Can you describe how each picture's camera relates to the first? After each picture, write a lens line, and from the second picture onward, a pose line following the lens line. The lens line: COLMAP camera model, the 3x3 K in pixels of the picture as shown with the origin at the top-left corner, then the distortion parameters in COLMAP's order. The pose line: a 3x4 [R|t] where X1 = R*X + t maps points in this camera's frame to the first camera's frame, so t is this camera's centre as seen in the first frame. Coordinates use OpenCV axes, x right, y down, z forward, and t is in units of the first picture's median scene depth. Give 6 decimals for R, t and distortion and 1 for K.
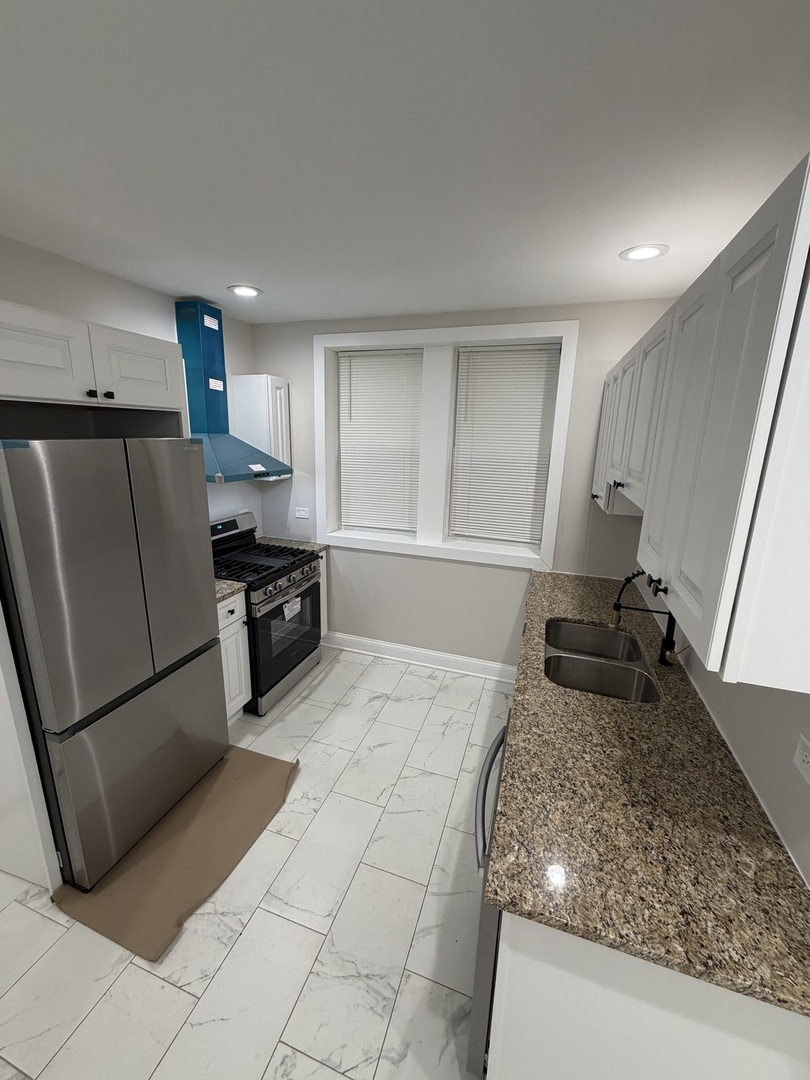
lens RADIAL K [[430.5, 0, 402.2], [0, 430.5, 537.6], [0, 0, 1]] dist [0.002323, 0.000525]
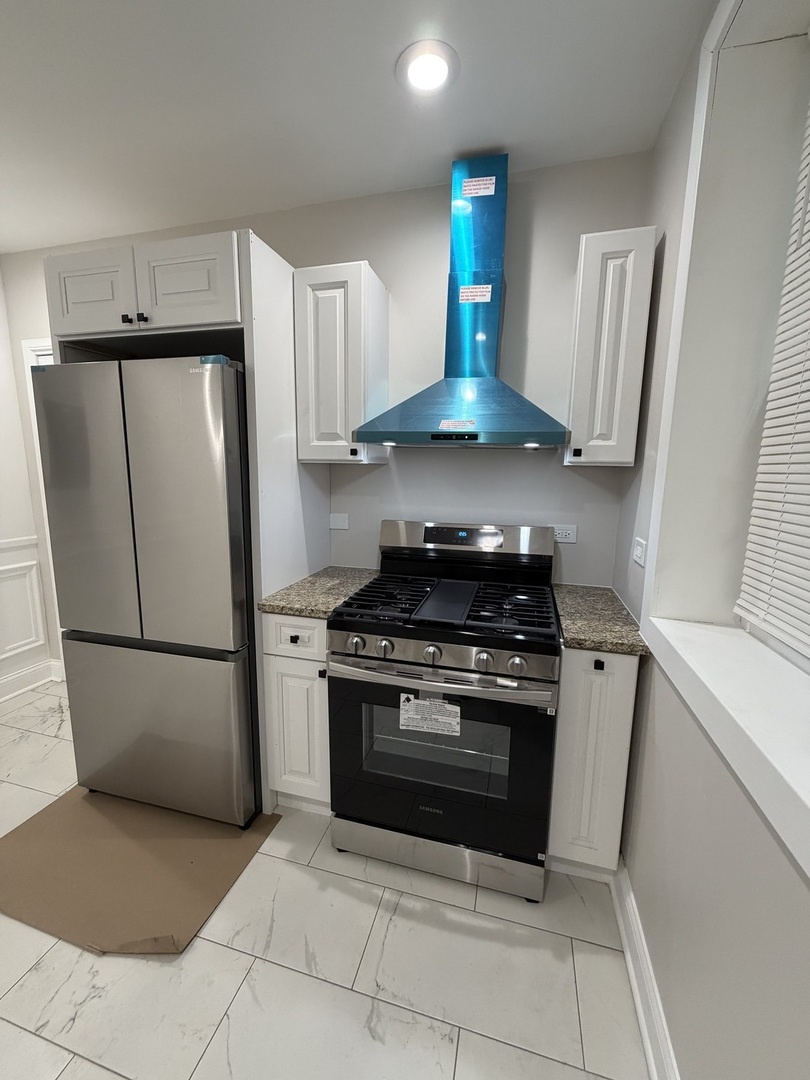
lens RADIAL K [[430.5, 0, 403.5], [0, 430.5, 536.6], [0, 0, 1]] dist [0.002323, 0.000525]
pose [[0.063559, 0.136325, -0.988623, 0.187913], [-0.251467, 0.960850, 0.116328, -0.074273], [0.965777, 0.241212, 0.095352, 0.893949]]
